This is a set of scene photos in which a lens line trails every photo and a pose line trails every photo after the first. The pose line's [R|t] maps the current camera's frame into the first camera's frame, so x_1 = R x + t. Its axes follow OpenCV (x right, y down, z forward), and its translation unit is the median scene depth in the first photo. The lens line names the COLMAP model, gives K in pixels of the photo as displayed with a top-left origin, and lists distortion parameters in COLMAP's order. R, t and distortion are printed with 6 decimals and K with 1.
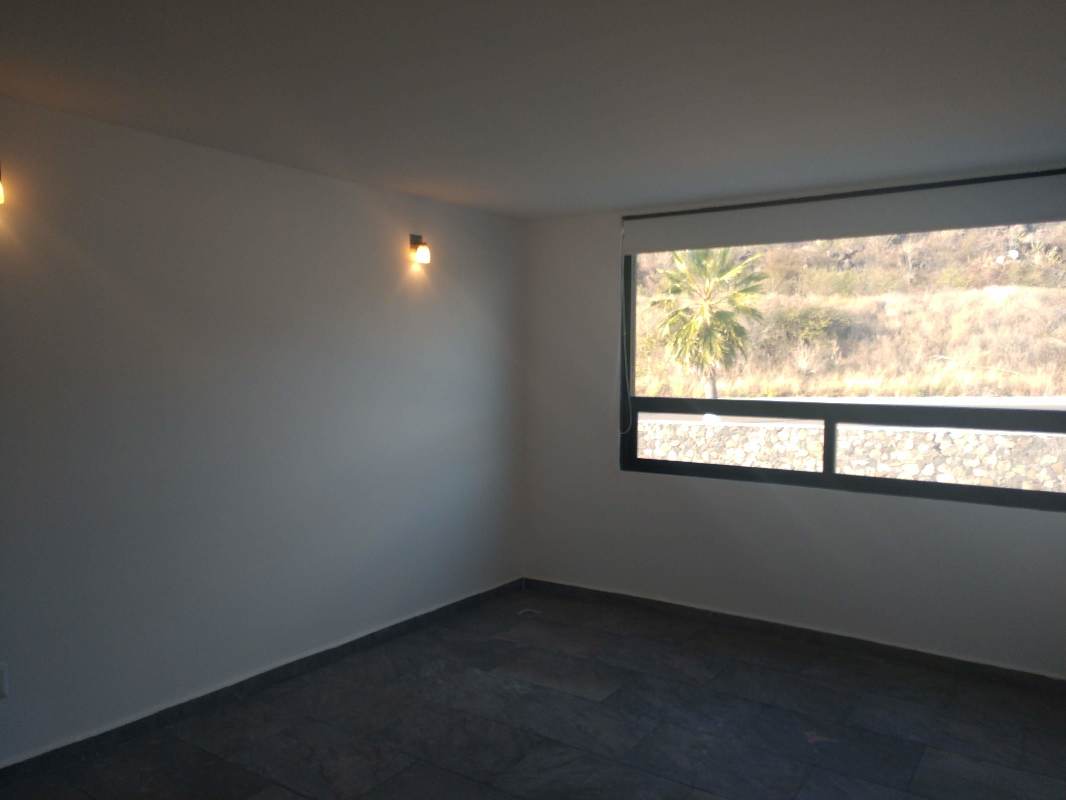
lens RADIAL K [[819.1, 0, 544.0], [0, 819.1, 401.4], [0, 0, 1]] dist [0.039706, -0.000539]
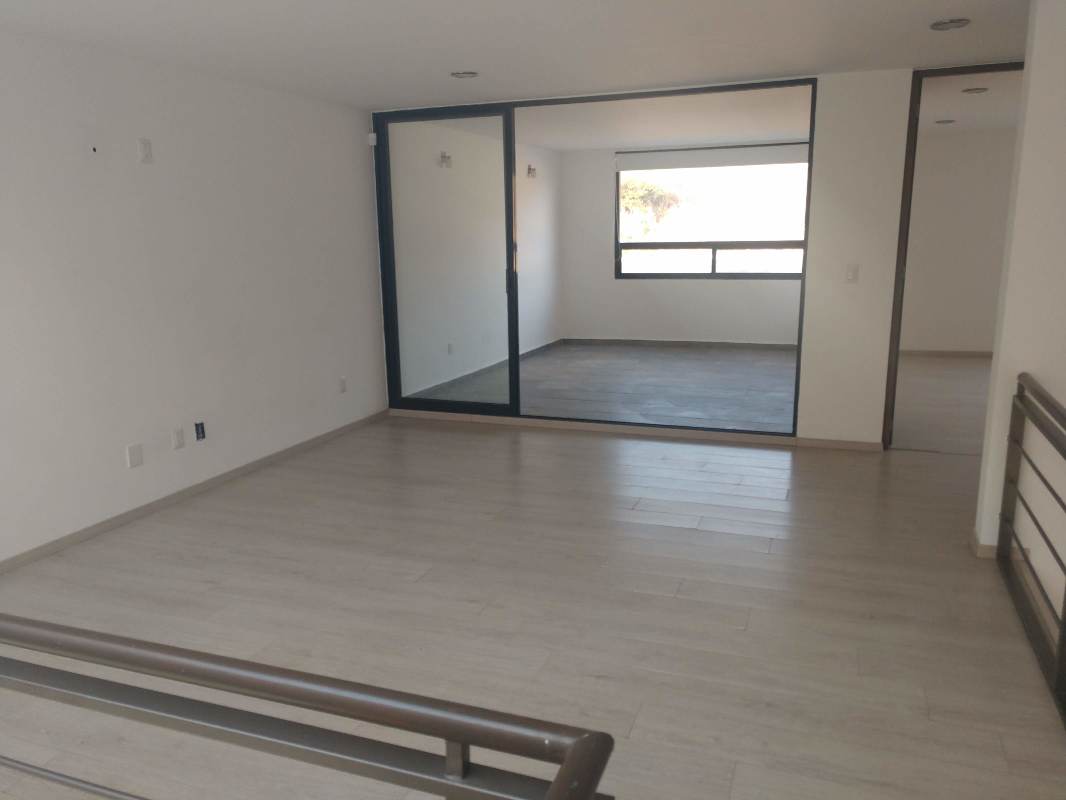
lens RADIAL K [[819.1, 0, 544.0], [0, 819.1, 401.4], [0, 0, 1]] dist [0.039706, -0.000539]
pose [[0.971257, -0.073030, 0.226553, -0.528571], [0.037044, 0.986550, 0.159206, 0.049146], [-0.235133, -0.146237, 0.960899, -0.915062]]
